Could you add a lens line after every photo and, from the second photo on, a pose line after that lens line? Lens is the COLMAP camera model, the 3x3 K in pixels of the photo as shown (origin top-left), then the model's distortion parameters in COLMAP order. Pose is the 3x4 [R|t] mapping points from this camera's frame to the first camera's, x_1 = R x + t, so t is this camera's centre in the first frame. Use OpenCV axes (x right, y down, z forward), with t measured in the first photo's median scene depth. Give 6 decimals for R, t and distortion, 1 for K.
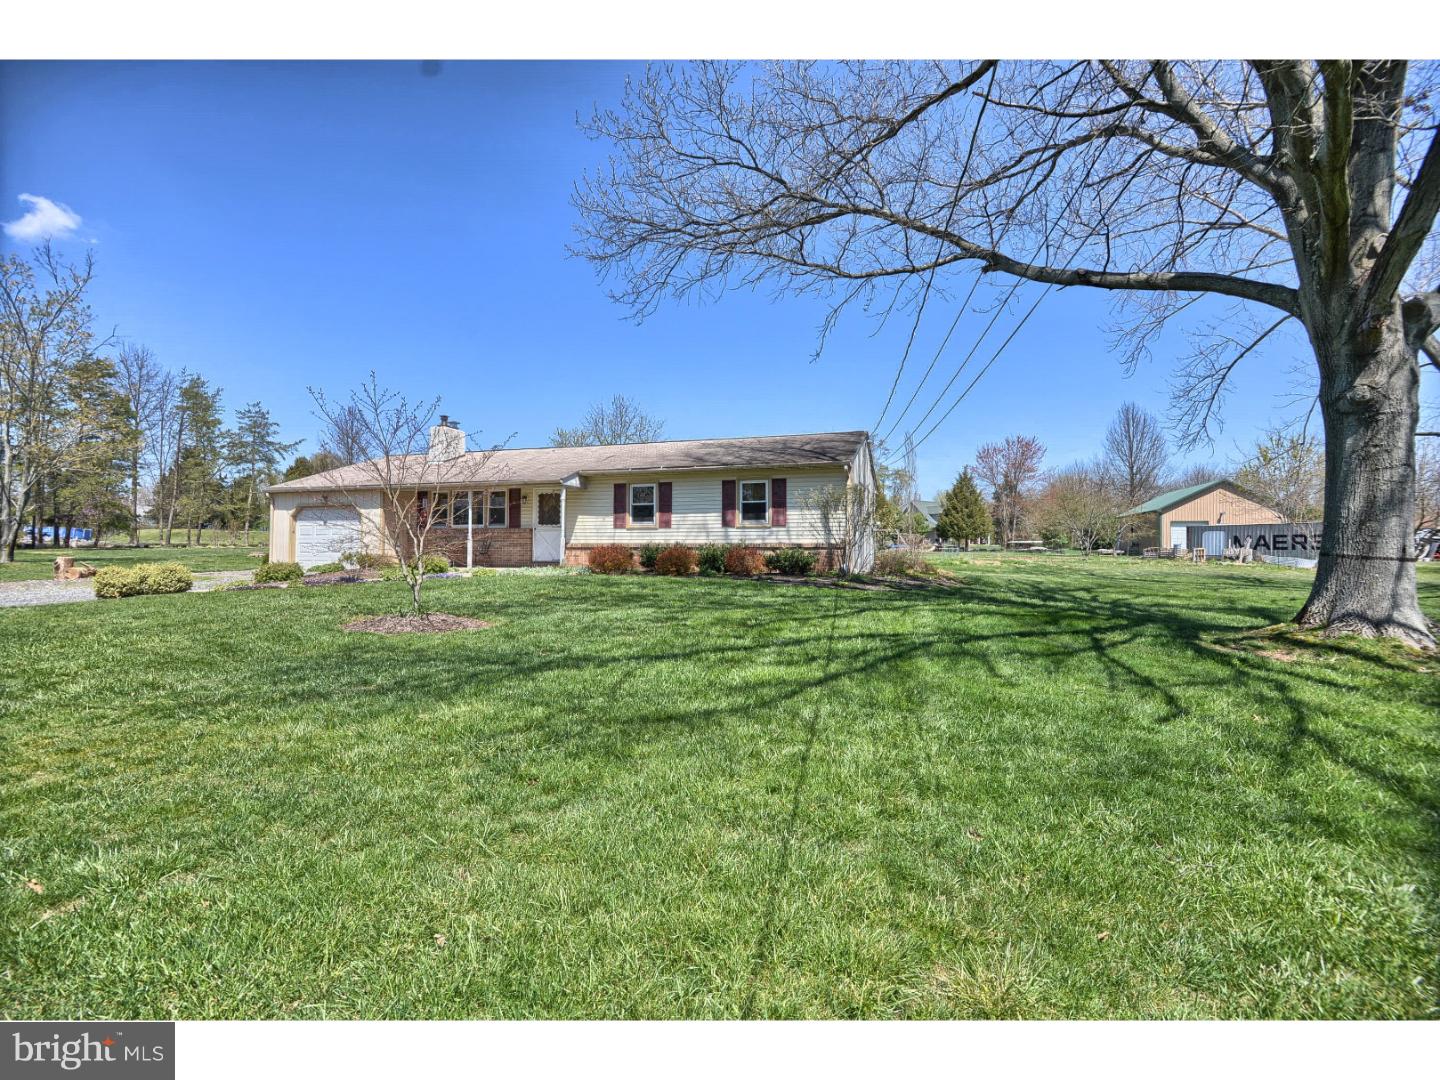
lens RADIAL K [[702.7, 0, 713.0], [0, 702.7, 534.5], [0, 0, 1]] dist [-0.013237, 0.000617]
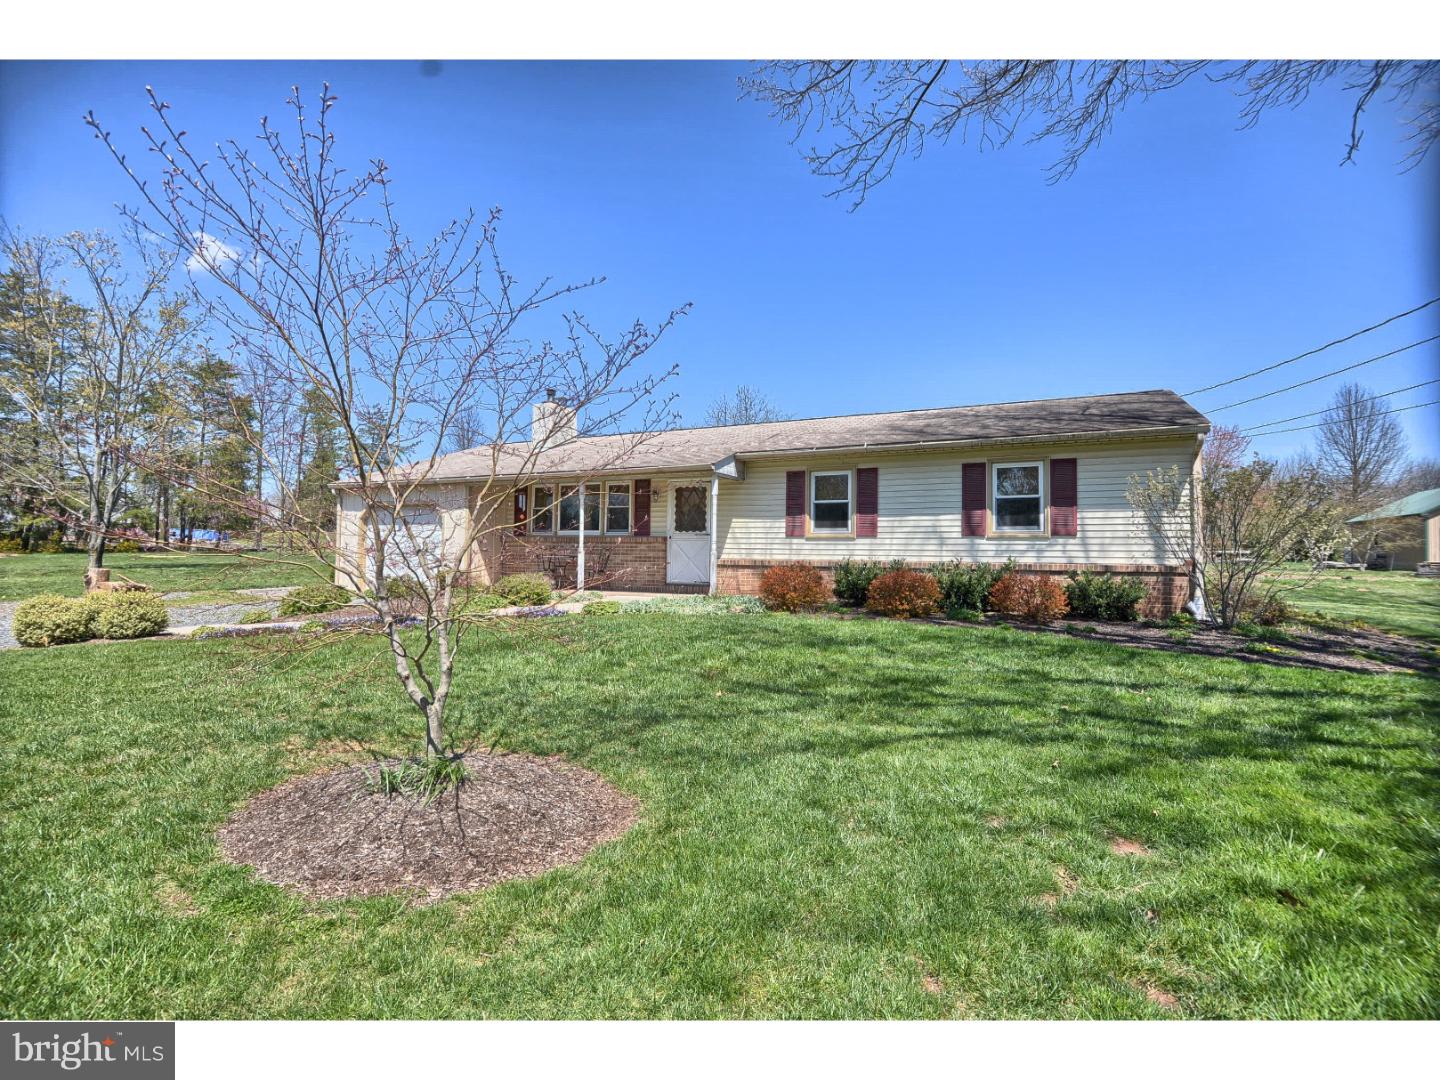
lens RADIAL K [[702.7, 0, 713.0], [0, 702.7, 534.5], [0, 0, 1]] dist [-0.013237, 0.000617]
pose [[0.988382, 0.004643, -0.151919, -0.109019], [-0.005520, 0.999970, -0.005349, -0.007657], [0.151889, 0.006125, 0.988379, 0.324660]]
